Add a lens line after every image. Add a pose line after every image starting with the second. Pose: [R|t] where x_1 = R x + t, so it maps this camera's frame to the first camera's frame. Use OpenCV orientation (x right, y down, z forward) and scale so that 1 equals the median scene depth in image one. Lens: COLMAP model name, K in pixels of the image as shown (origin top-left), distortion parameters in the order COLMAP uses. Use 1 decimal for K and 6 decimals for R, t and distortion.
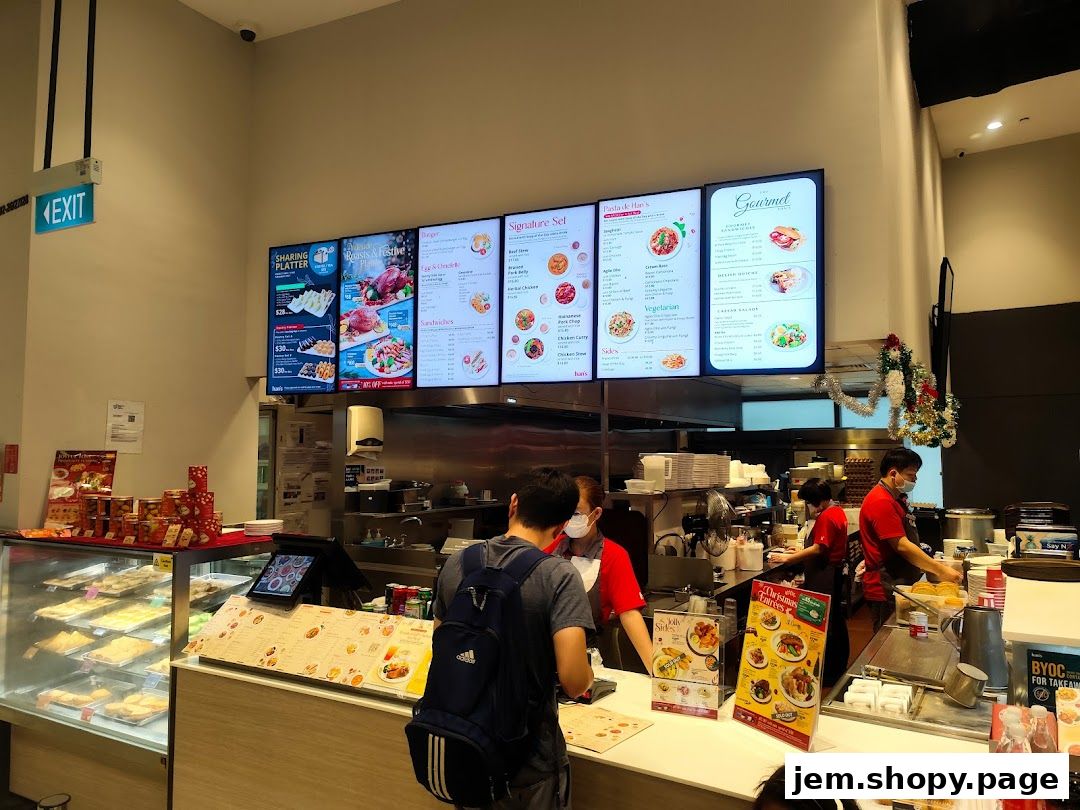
lens RADIAL K [[740.4, 0, 500.6], [0, 740.4, 407.7], [0, 0, 1]] dist [0.035795, -0.034530]
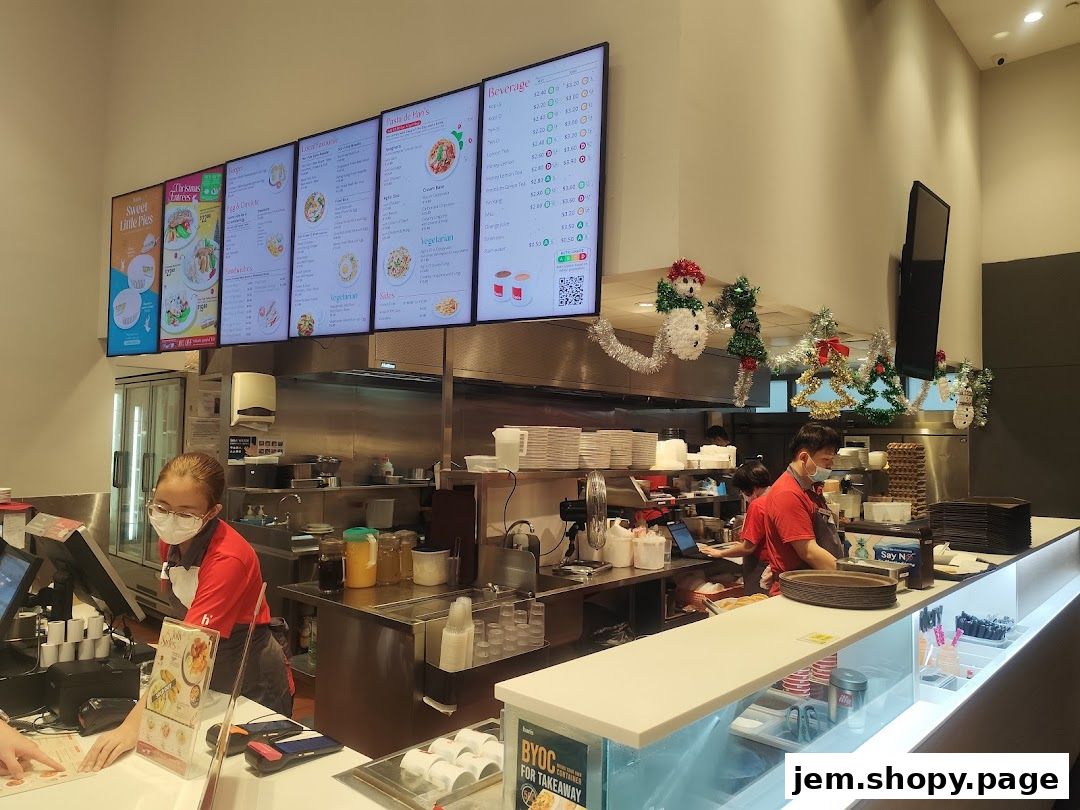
lens RADIAL K [[740.4, 0, 500.6], [0, 740.4, 407.7], [0, 0, 1]] dist [0.035795, -0.034530]
pose [[0.984778, 0.010895, -0.173476, 0.351510], [-0.007383, 0.999755, 0.020876, 0.024997], [0.173661, -0.019277, 0.984617, 0.178732]]
